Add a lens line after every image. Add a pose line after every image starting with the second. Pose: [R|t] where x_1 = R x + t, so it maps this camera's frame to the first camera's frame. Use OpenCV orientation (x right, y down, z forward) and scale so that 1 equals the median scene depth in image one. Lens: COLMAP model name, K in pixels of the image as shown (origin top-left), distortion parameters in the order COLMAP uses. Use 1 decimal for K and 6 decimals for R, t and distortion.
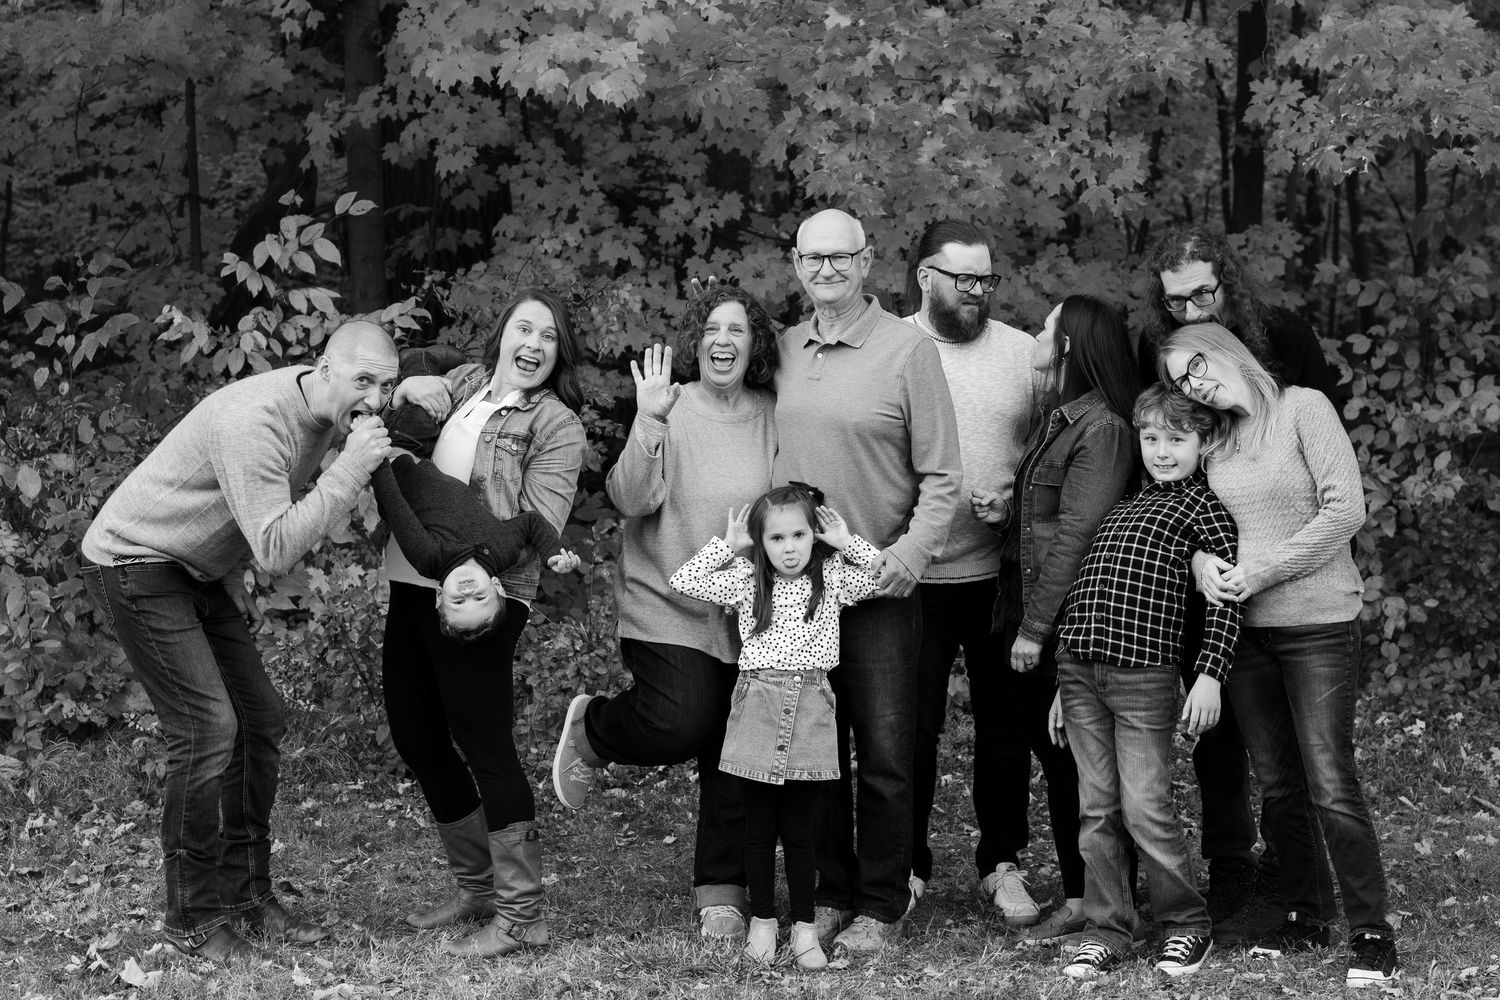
lens RADIAL K [[3358.0, 0, 805.7], [0, 3358.0, 401.2], [0, 0, 1]] dist [-0.012620, 0.144077]
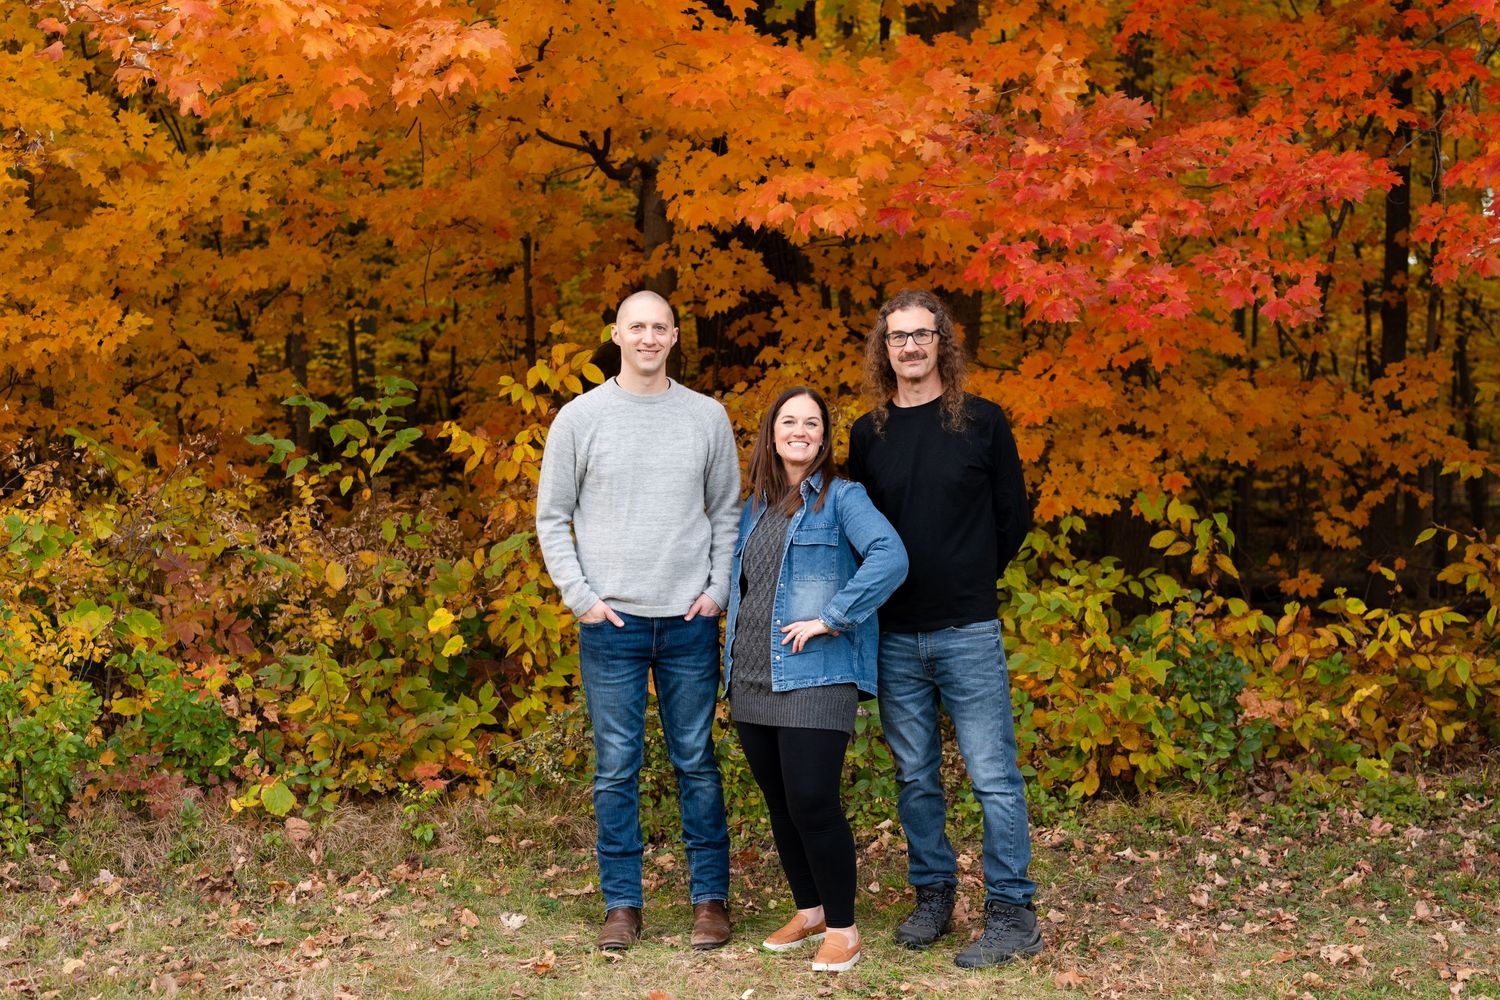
lens RADIAL K [[2273.4, 0, 758.7], [0, 2273.4, 517.3], [0, 0, 1]] dist [-0.000814, 0.018871]
pose [[0.991696, 0.000943, -0.128601, 0.013279], [-0.000318, 0.999988, 0.004882, 0.000235], [0.128604, -0.004800, 0.991684, 0.241077]]
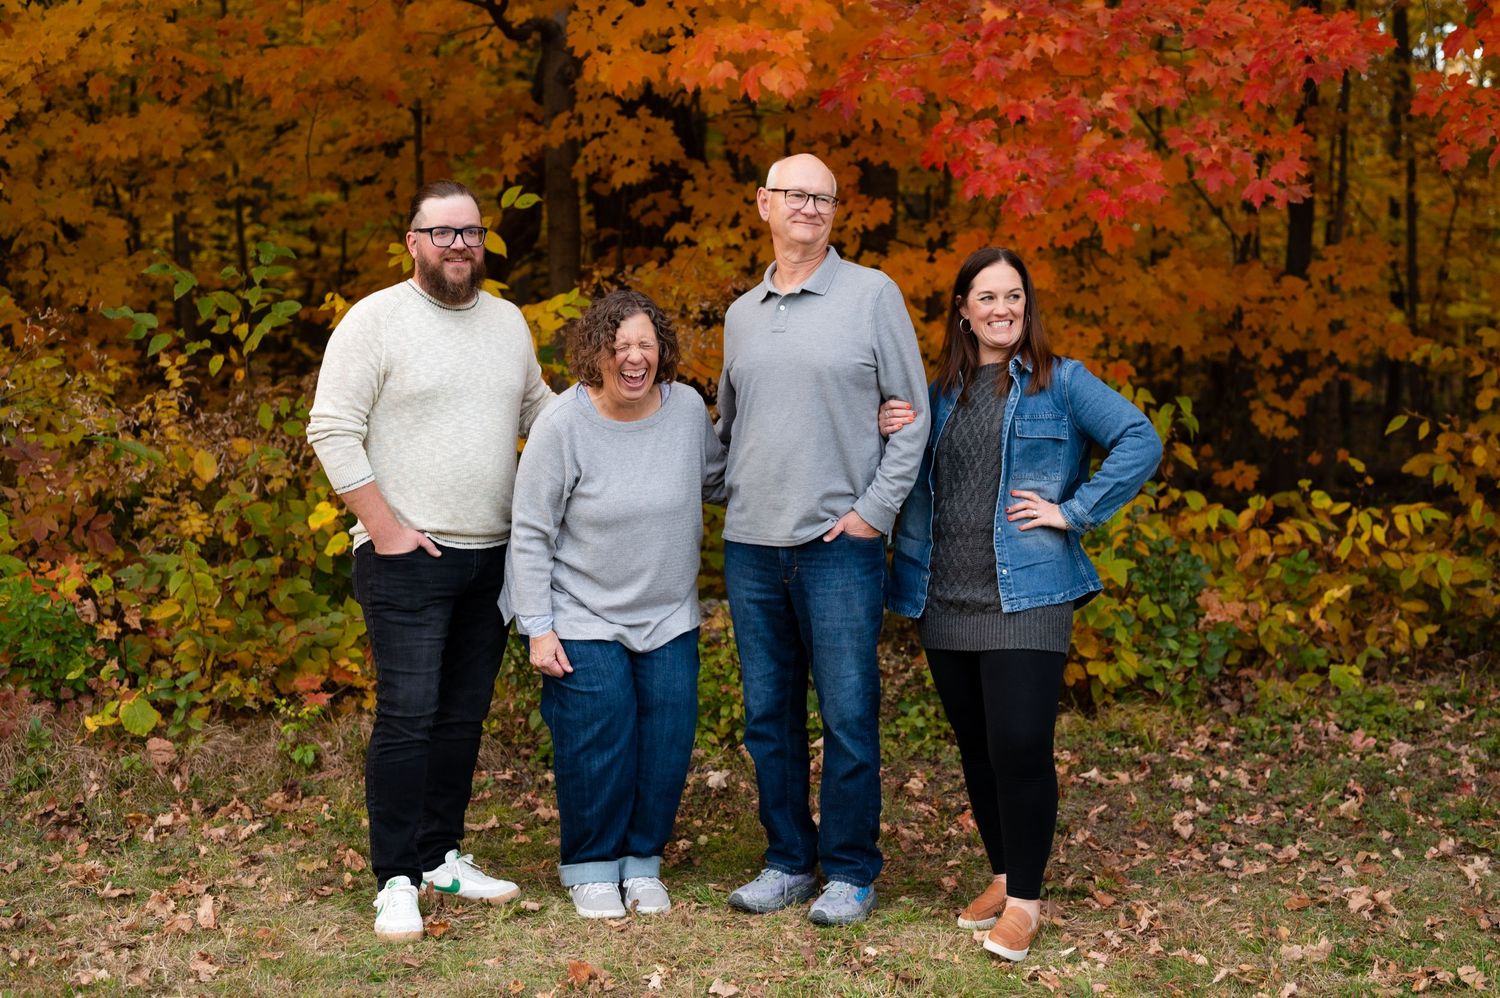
lens RADIAL K [[2149.0, 0, 746.5], [0, 2149.0, 494.8], [0, 0, 1]] dist [0.004916, 0.000243]
pose [[0.996832, 0.005923, -0.079318, -0.011995], [-0.002573, 0.999103, 0.042270, 0.004622], [0.079498, -0.041932, 0.995953, 0.348665]]
